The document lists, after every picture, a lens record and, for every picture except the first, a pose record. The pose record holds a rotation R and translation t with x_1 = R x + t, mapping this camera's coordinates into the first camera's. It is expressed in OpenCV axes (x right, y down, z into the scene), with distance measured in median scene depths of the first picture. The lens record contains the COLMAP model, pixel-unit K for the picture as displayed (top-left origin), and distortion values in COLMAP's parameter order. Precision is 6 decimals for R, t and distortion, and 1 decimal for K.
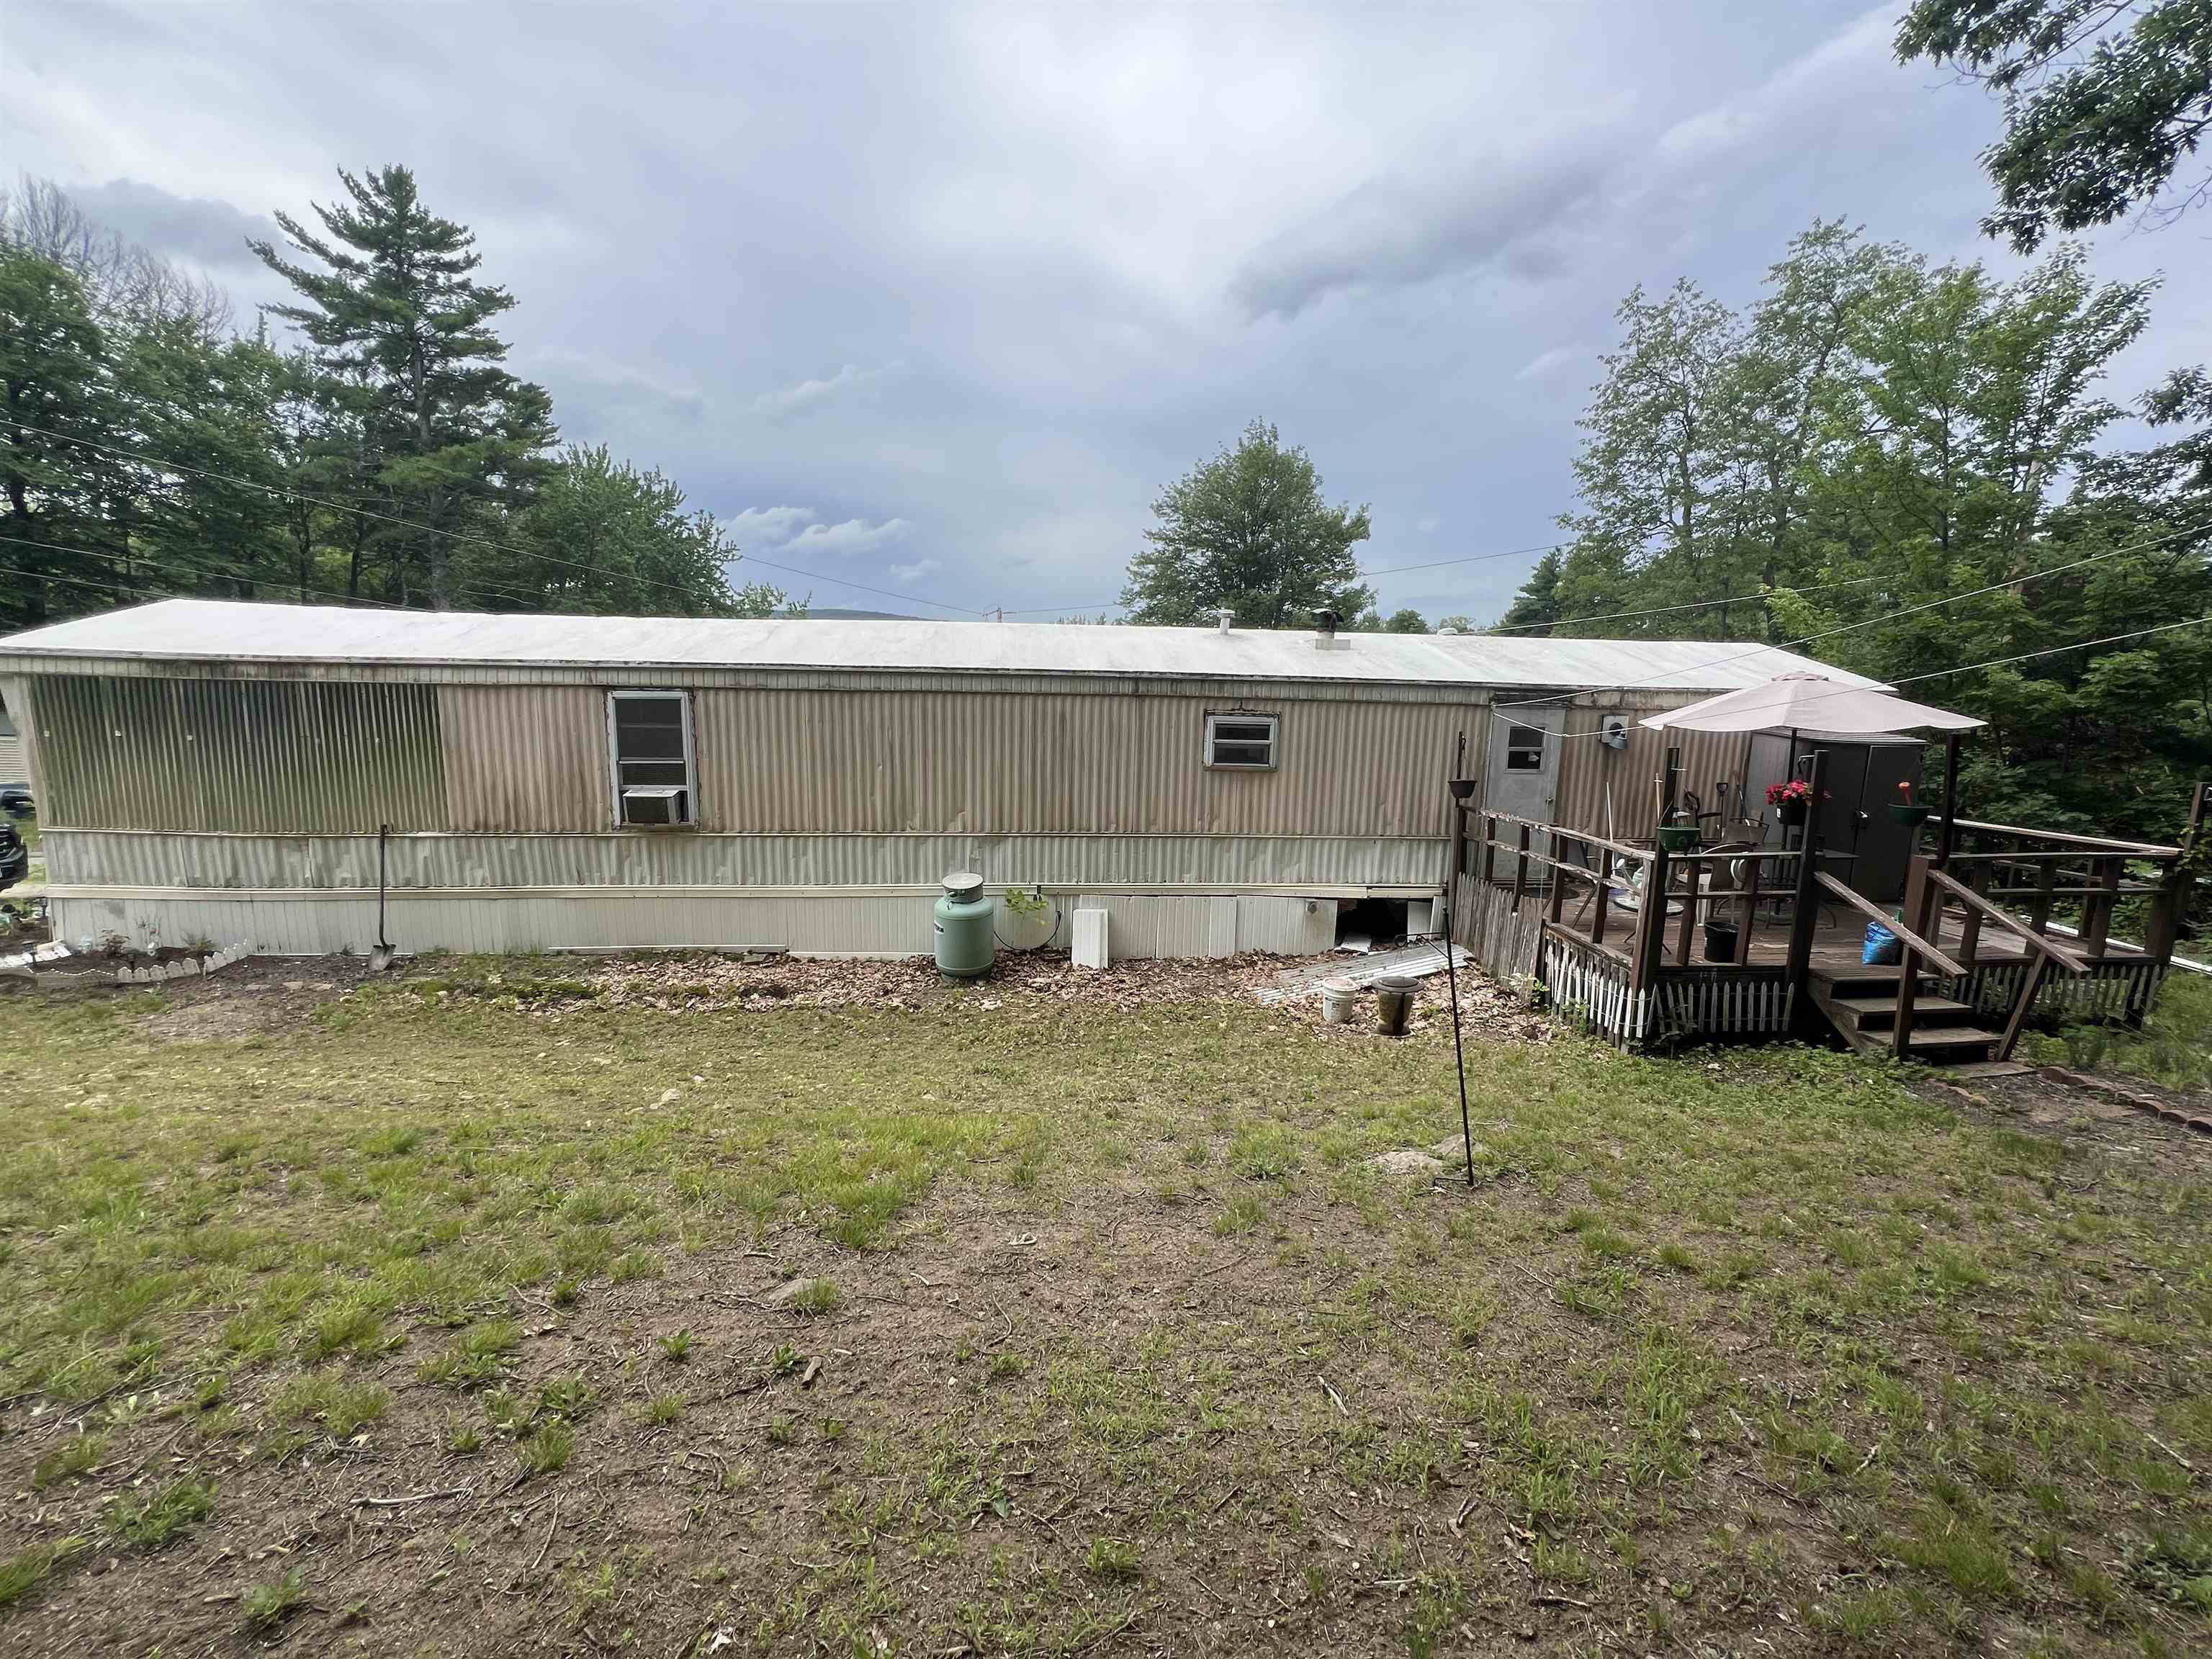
lens RADIAL K [[887.3, 0, 1105.7], [0, 887.3, 840.1], [0, 0, 1]] dist [0.000761, -0.000033]
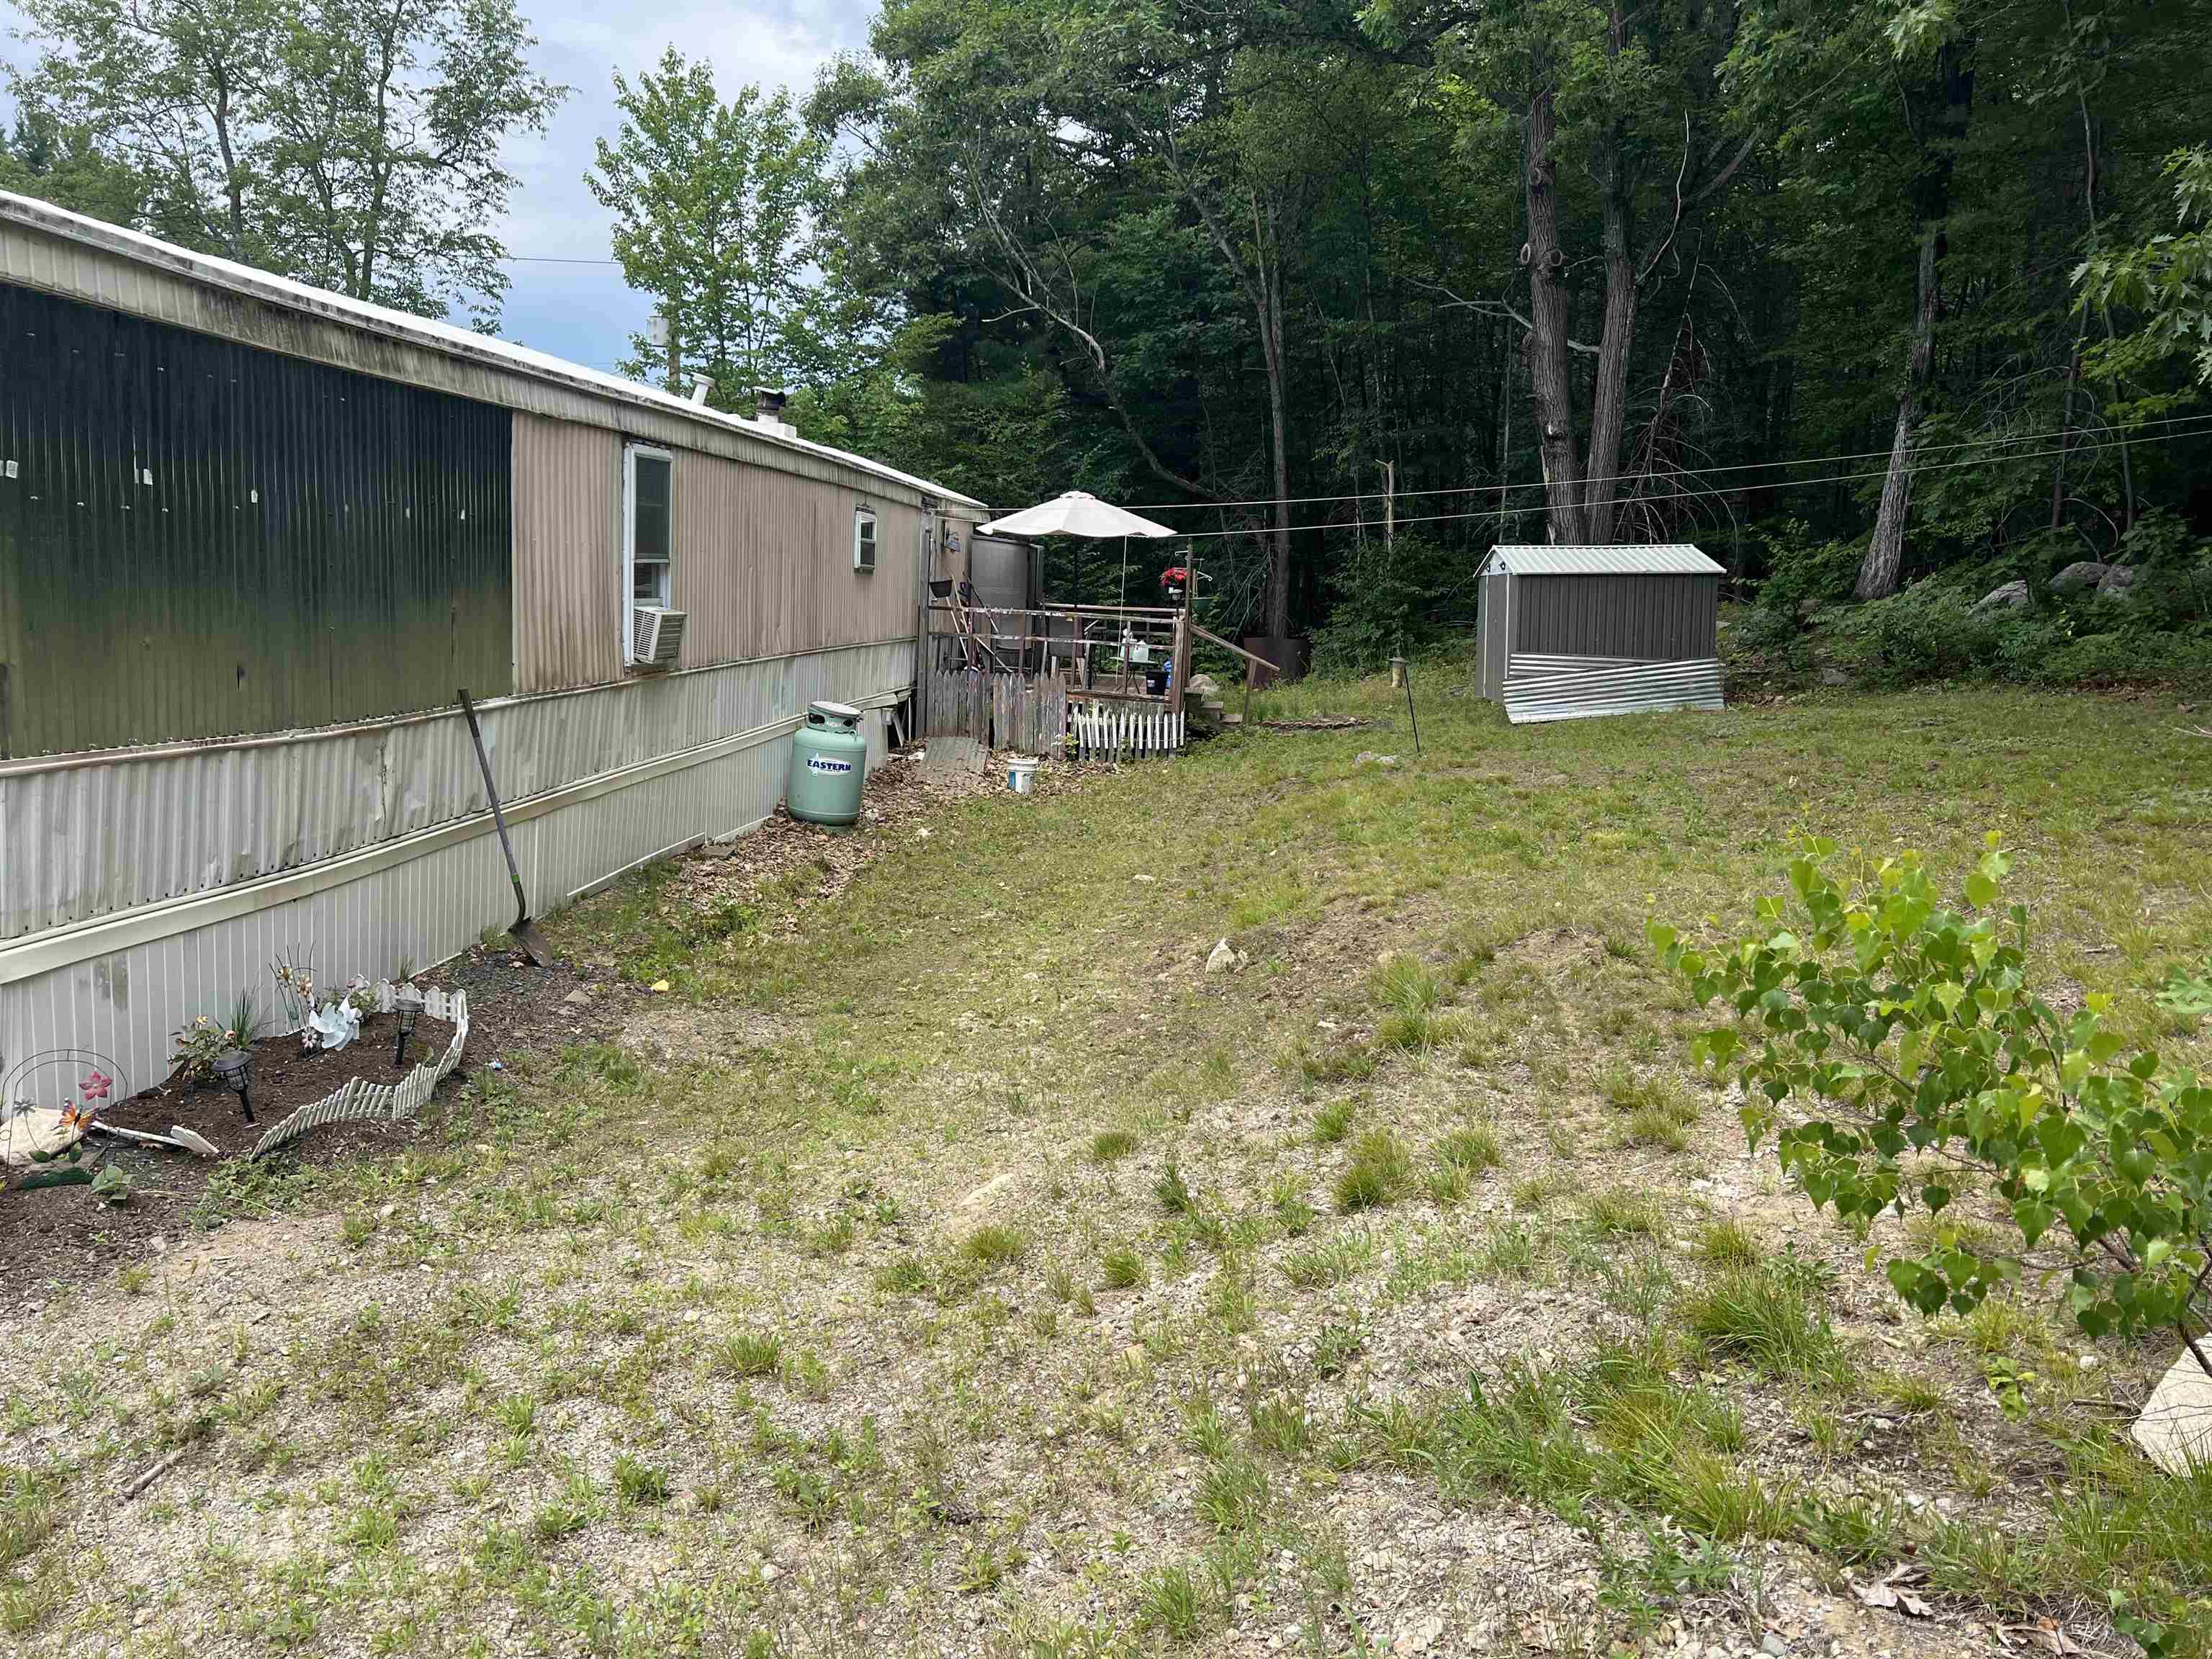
lens RADIAL K [[1667.4, 0, 1106.0], [0, 1667.4, 829.5], [0, 0, 1]] dist [-0.000263, -0.000159]
pose [[0.169558, -0.155491, 0.973177, -1.661900], [0.109570, 0.984327, 0.138182, -0.029864], [-0.979410, 0.083201, 0.183938, 0.497610]]
